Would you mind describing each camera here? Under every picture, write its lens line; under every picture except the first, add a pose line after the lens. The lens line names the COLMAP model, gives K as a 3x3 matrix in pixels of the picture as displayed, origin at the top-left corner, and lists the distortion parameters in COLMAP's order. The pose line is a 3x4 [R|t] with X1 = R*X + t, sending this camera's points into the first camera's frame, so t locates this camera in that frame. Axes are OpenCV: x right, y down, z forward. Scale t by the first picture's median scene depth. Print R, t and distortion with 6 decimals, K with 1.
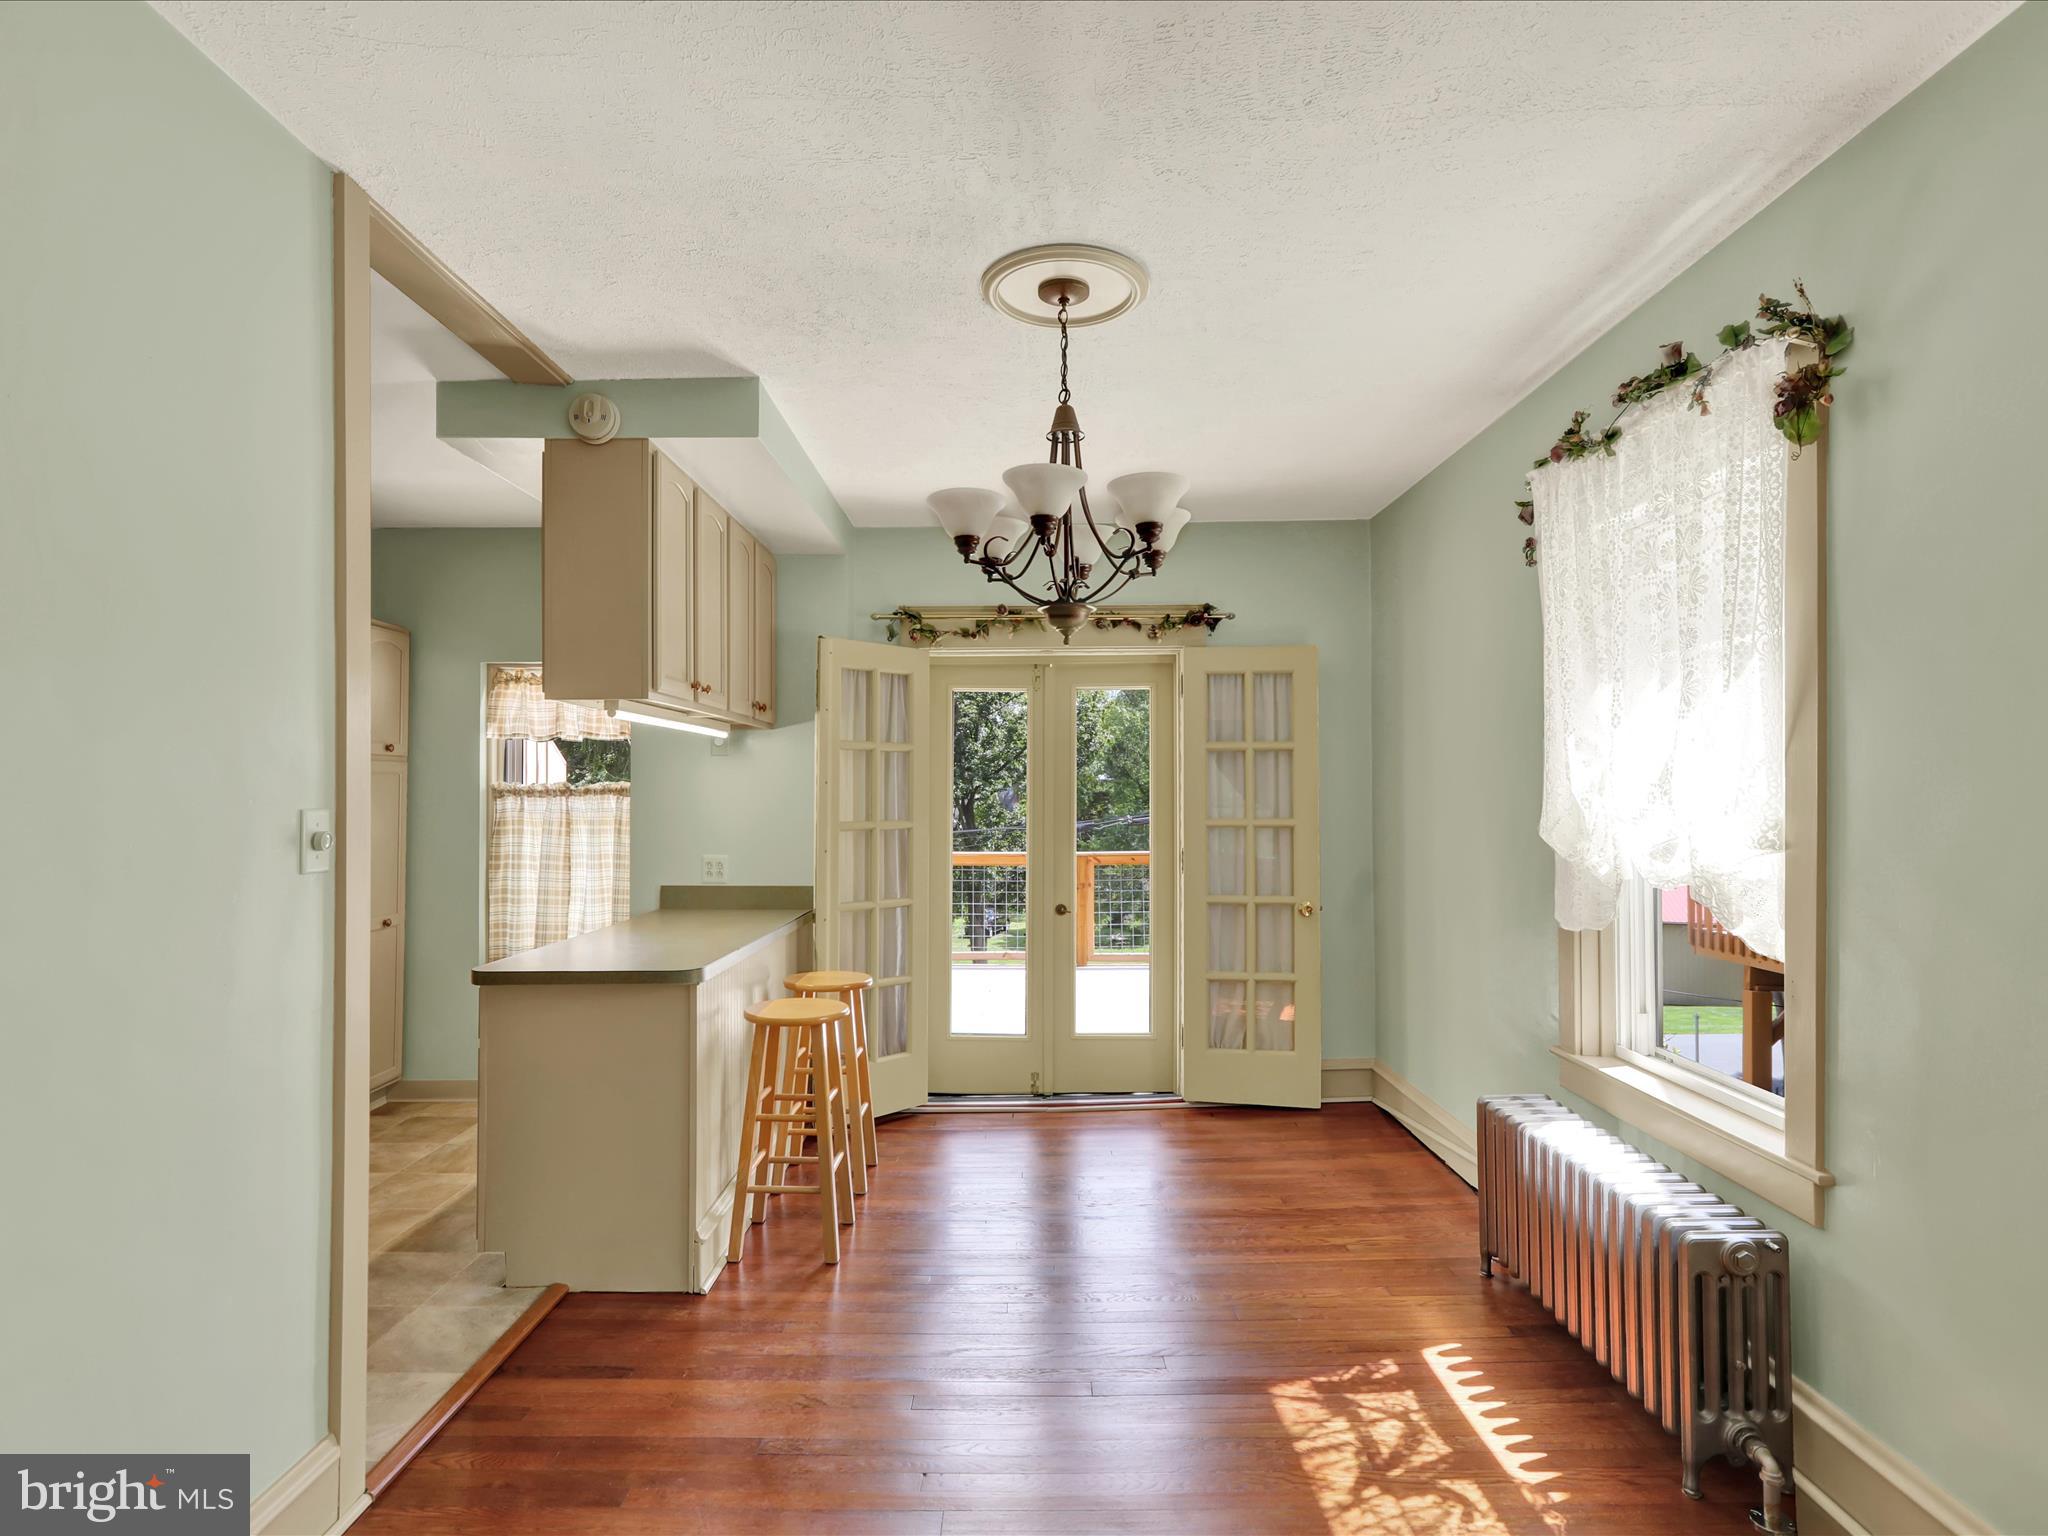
lens RADIAL K [[1066.6, 0, 1027.4], [0, 1066.6, 780.1], [0, 0, 1]] dist [-0.001084, 0.000396]
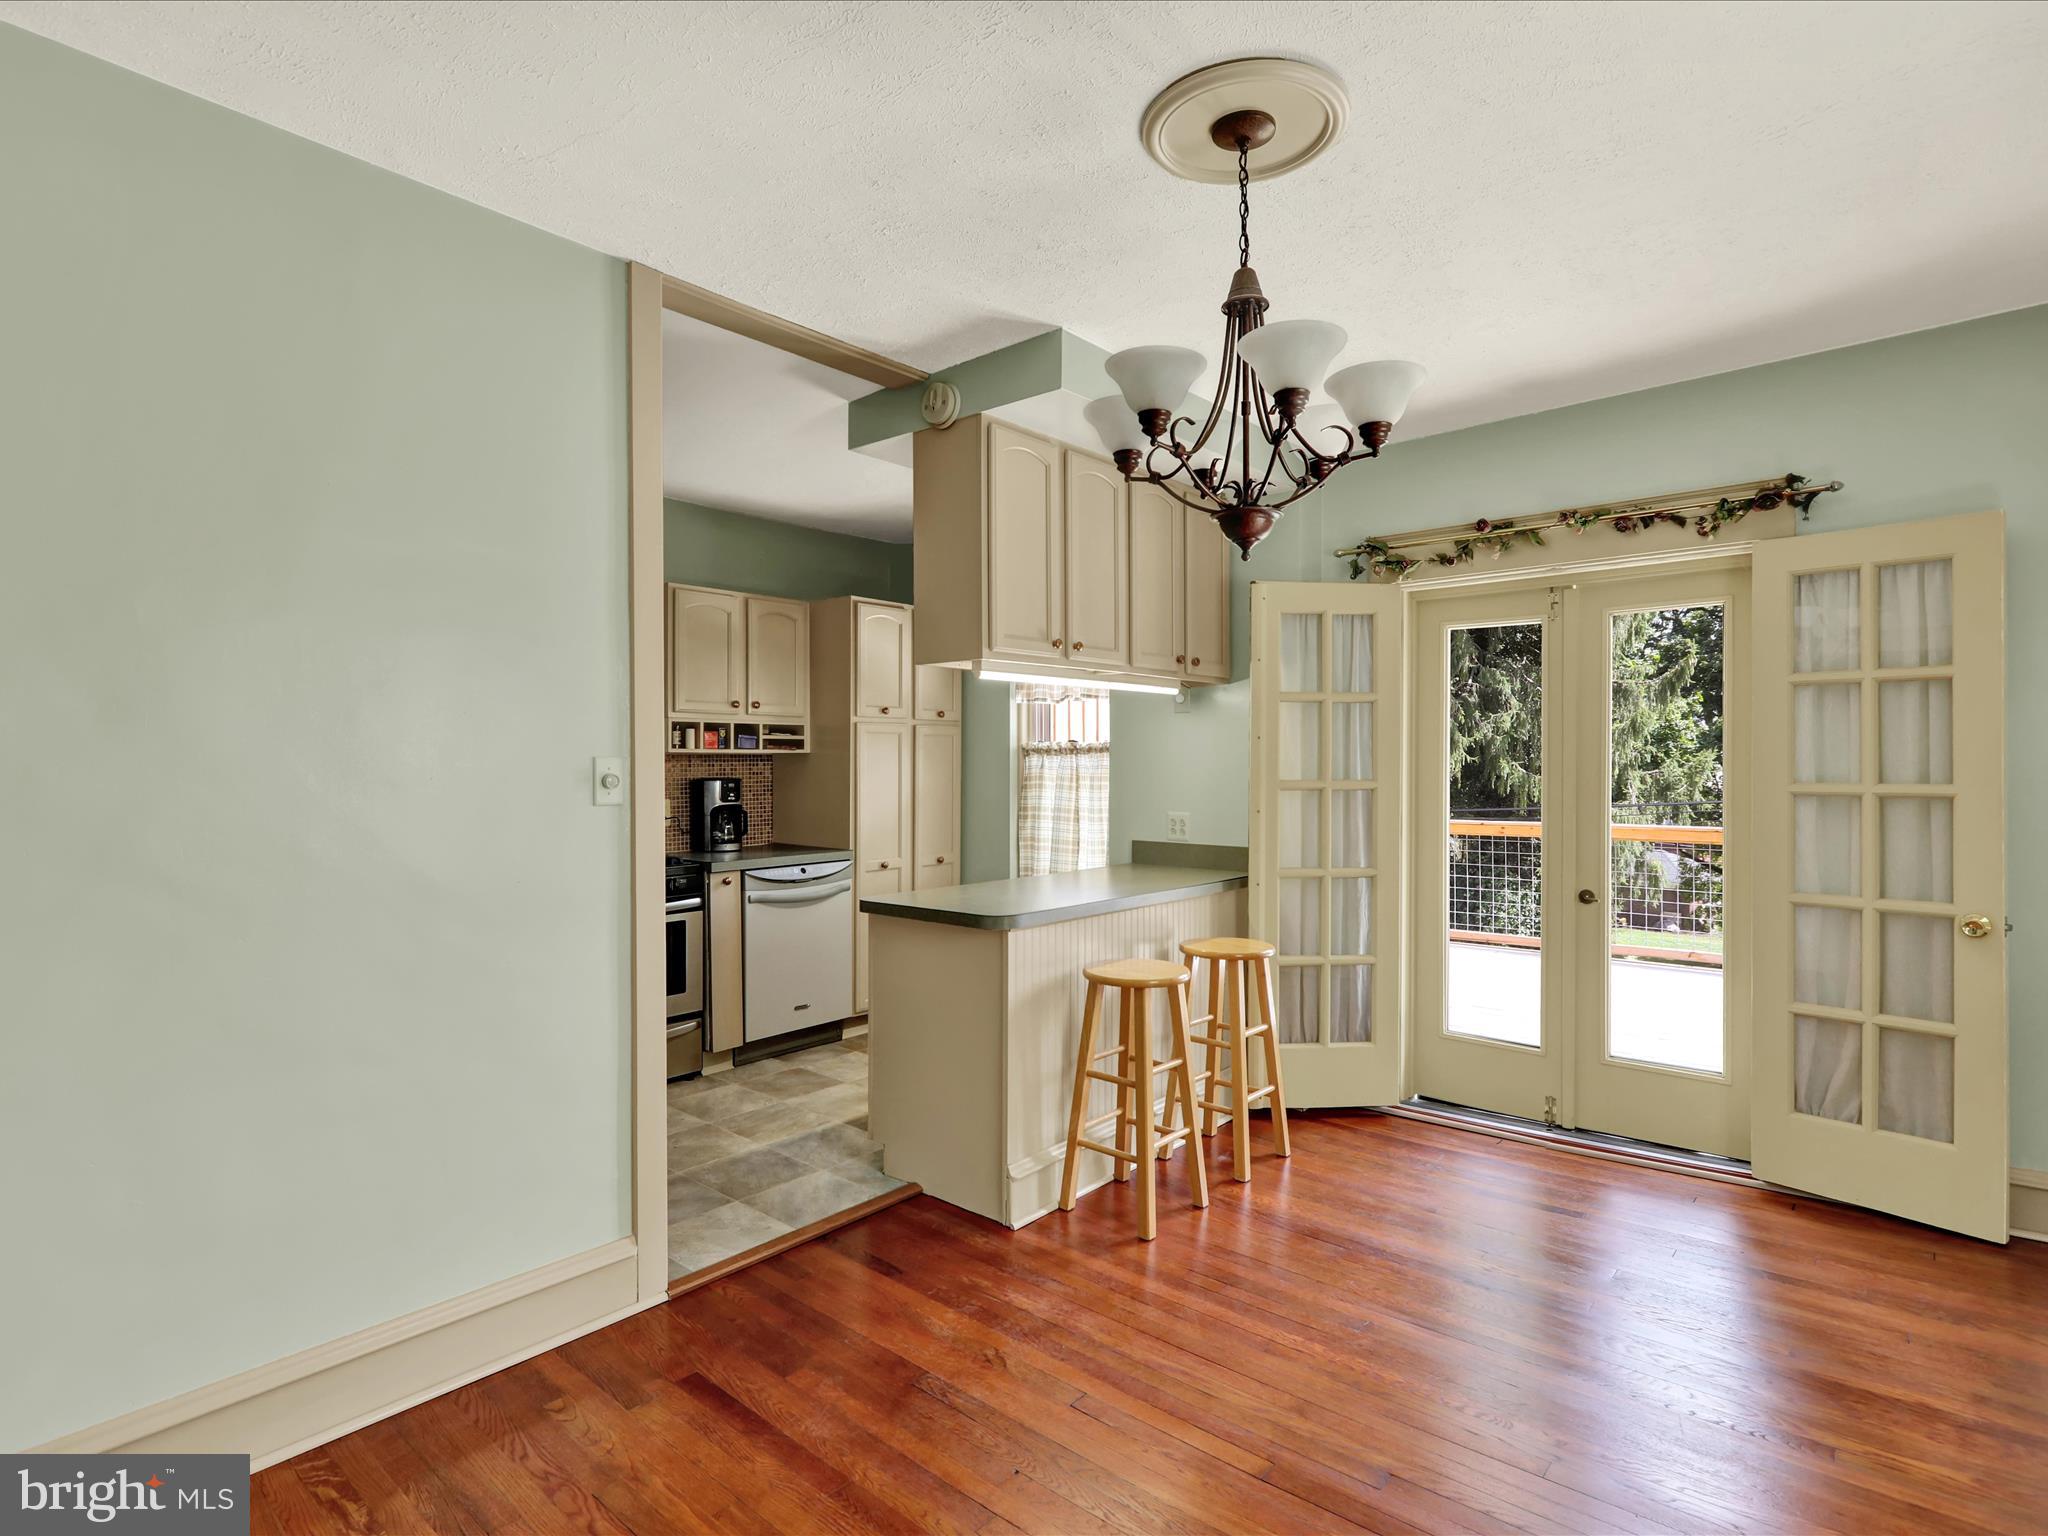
lens RADIAL K [[1064.3, 0, 1022.0], [0, 1064.3, 762.8], [0, 0, 1]] dist [-0.000386, -0.000003]
pose [[0.757067, 0.001645, -0.653335, 0.376104], [0.009177, 0.999871, 0.013151, 0.014308], [0.653273, -0.015952, 0.756954, 0.226353]]
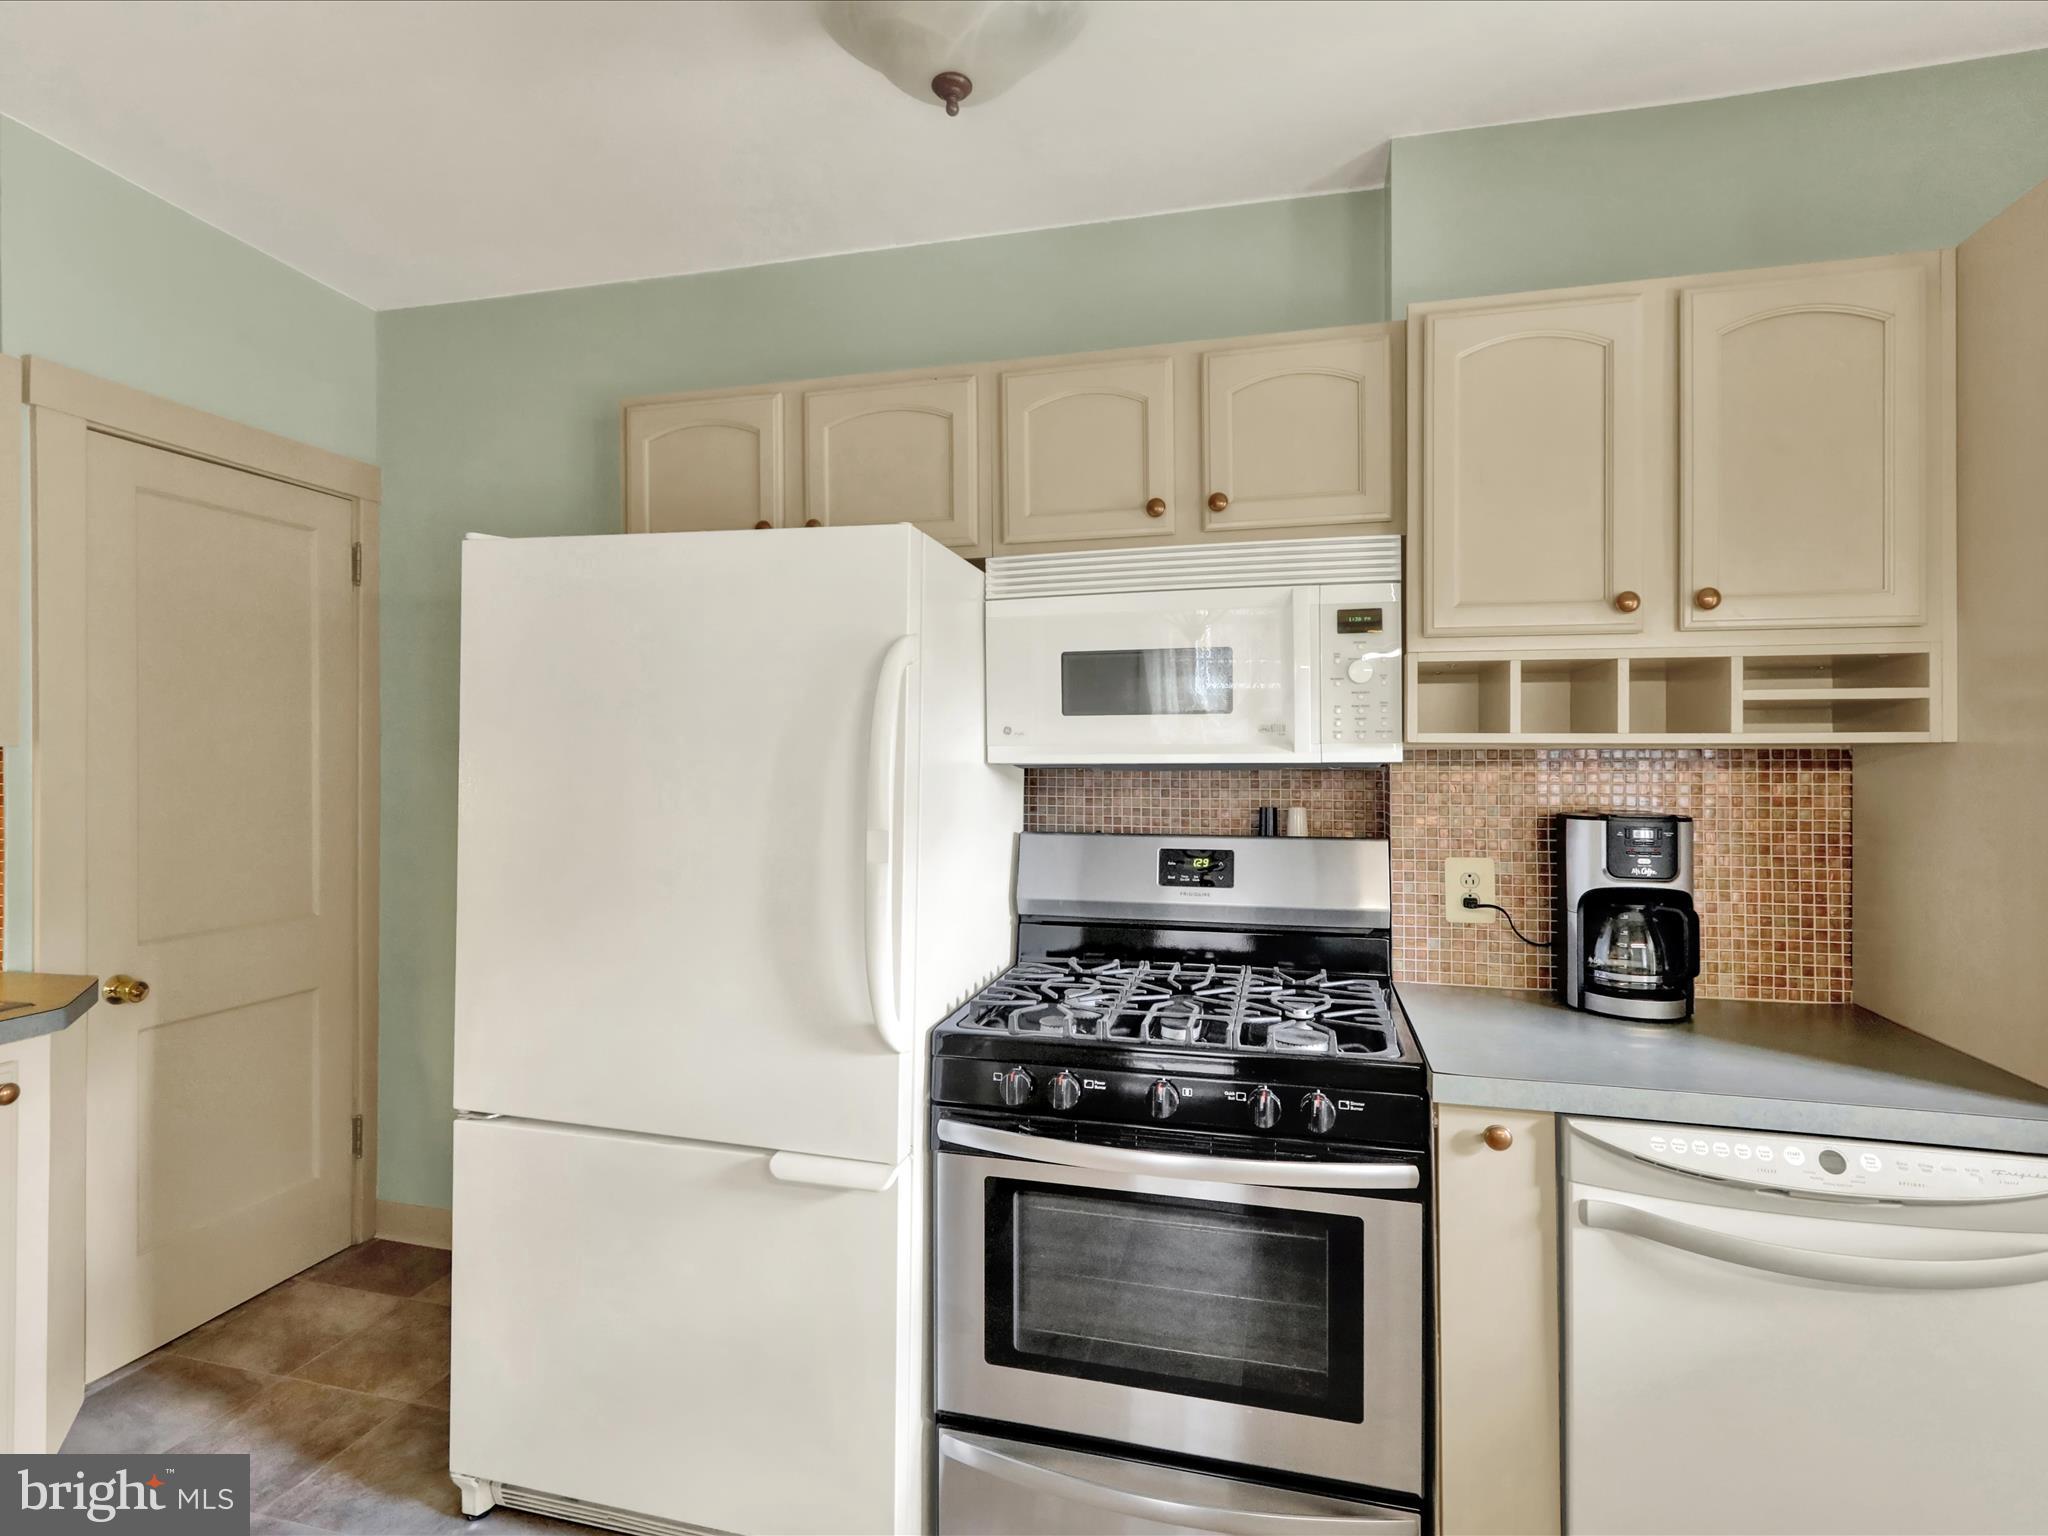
lens RADIAL K [[1034.5, 0, 1001.5], [0, 1034.5, 752.7], [0, 0, 1]] dist [-0.003062, -0.000457]
pose [[-0.261147, -0.004041, -0.965291, -0.389575], [0.008806, 0.999940, -0.006569, 0.022417], [0.965259, -0.010216, -0.261096, 0.980025]]
